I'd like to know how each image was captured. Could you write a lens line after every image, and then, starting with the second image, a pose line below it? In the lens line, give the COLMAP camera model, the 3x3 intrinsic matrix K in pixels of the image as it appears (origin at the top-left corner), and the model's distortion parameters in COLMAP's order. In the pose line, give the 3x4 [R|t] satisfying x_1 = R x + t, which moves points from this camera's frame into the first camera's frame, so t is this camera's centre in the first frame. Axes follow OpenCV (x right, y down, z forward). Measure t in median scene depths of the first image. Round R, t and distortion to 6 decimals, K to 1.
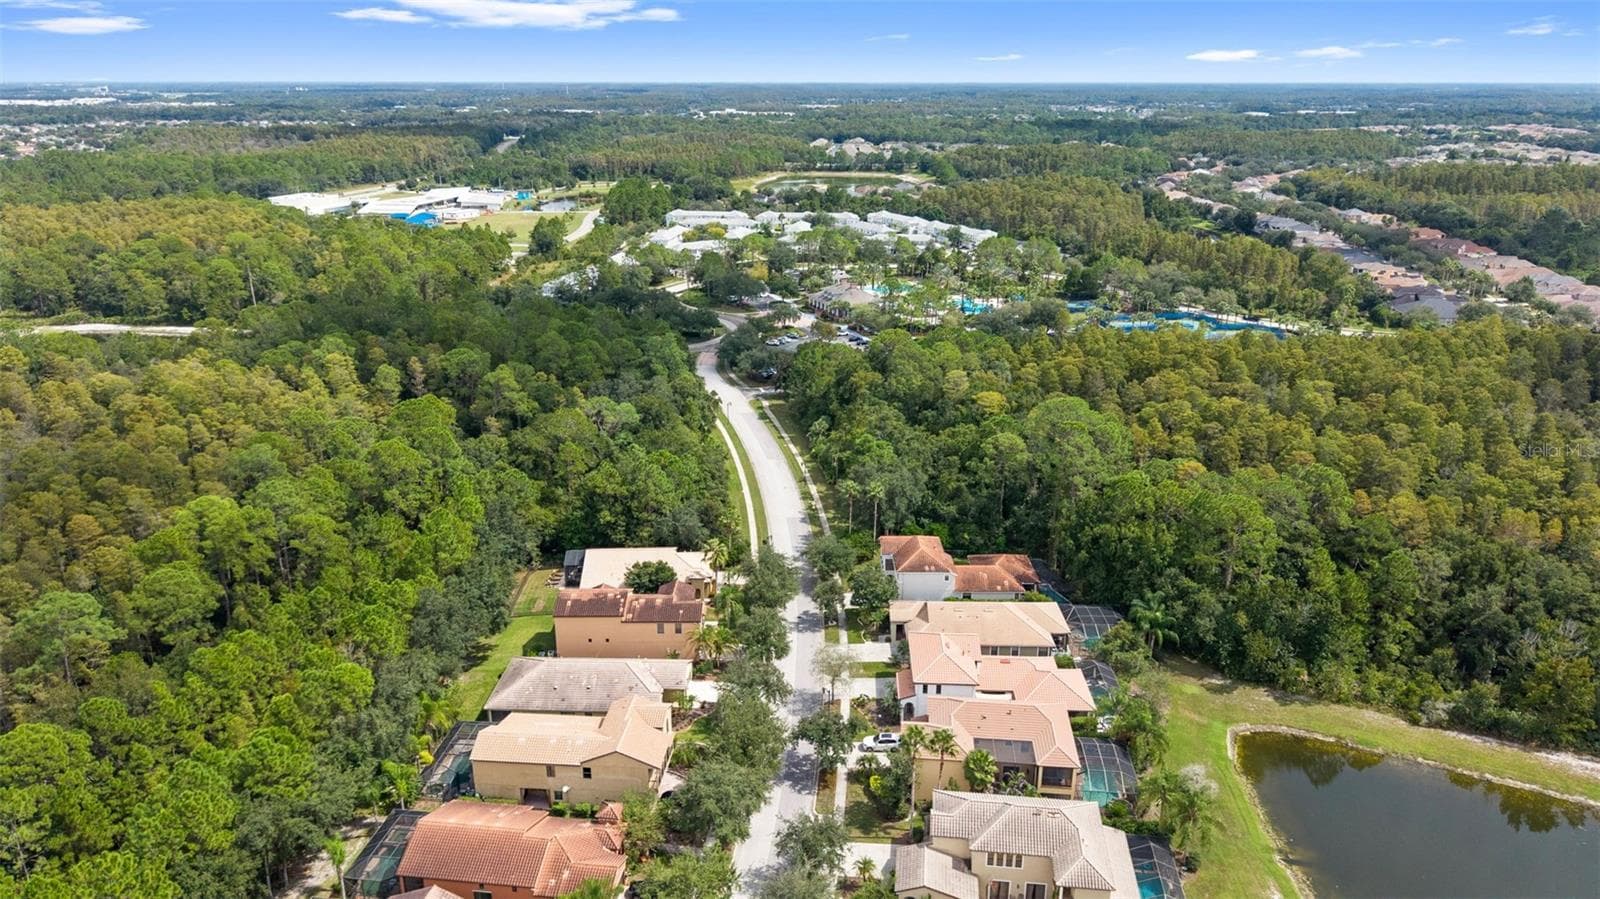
lens RADIAL K [[1103.5, 0, 800.0], [0, 1103.5, 449.5], [0, 0, 1]] dist [0.057211, -0.085631]
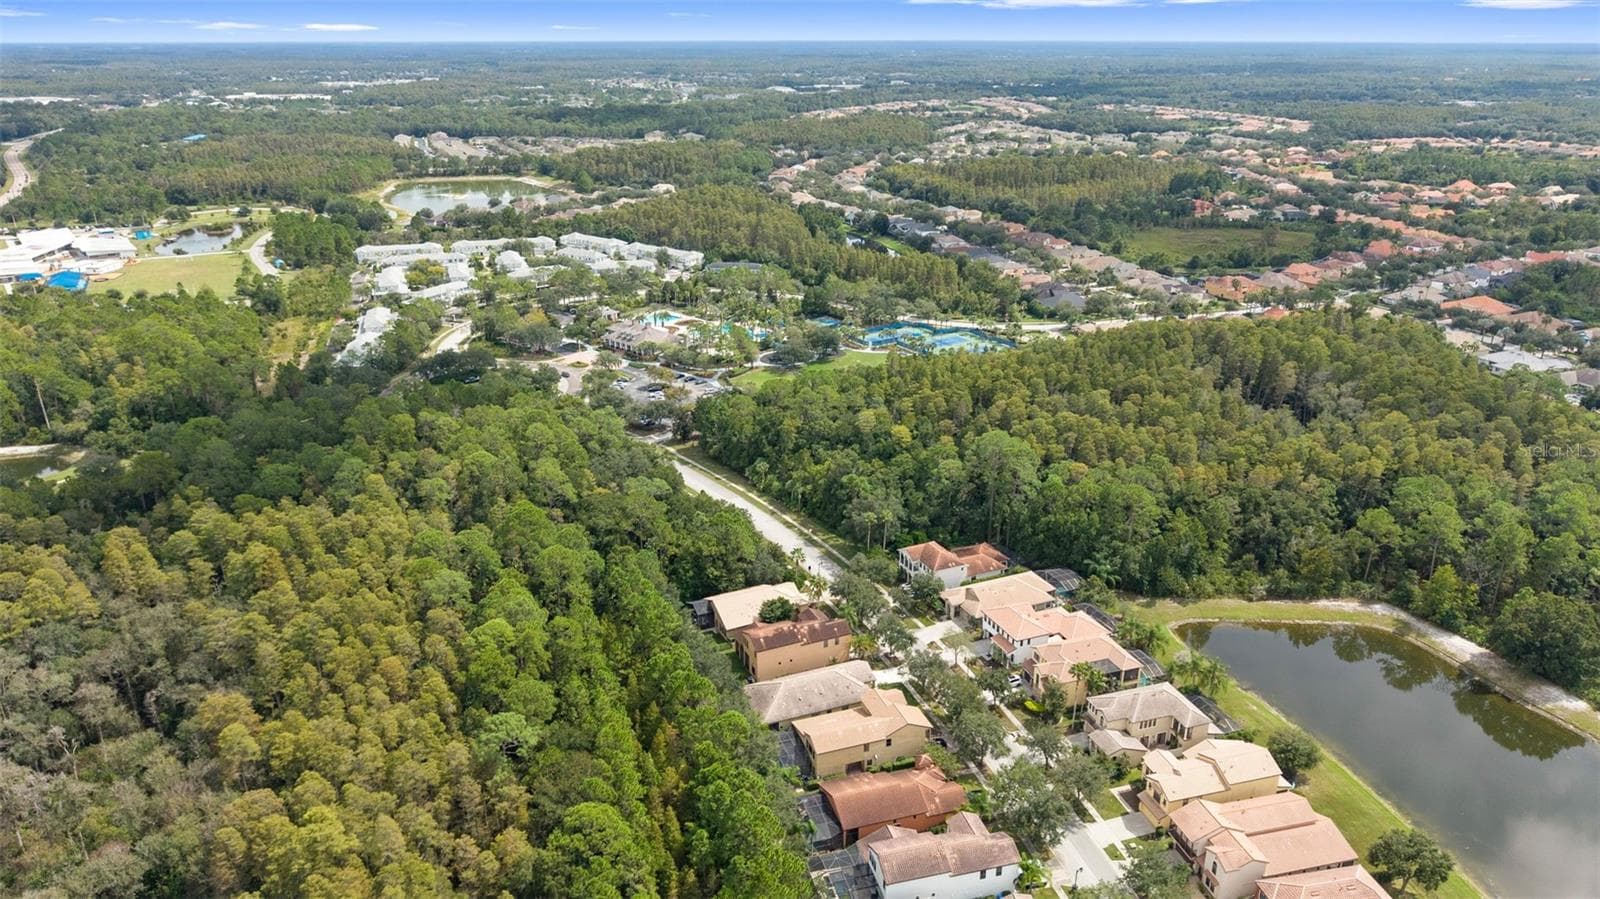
lens RADIAL K [[1103.5, 0, 800.0], [0, 1103.5, 449.5], [0, 0, 1]] dist [0.057211, -0.085631]
pose [[0.906785, -0.152432, 0.393072, -0.621361], [0.137017, 0.988289, 0.067169, -0.170298], [-0.398707, -0.007050, 0.917051, -0.265395]]
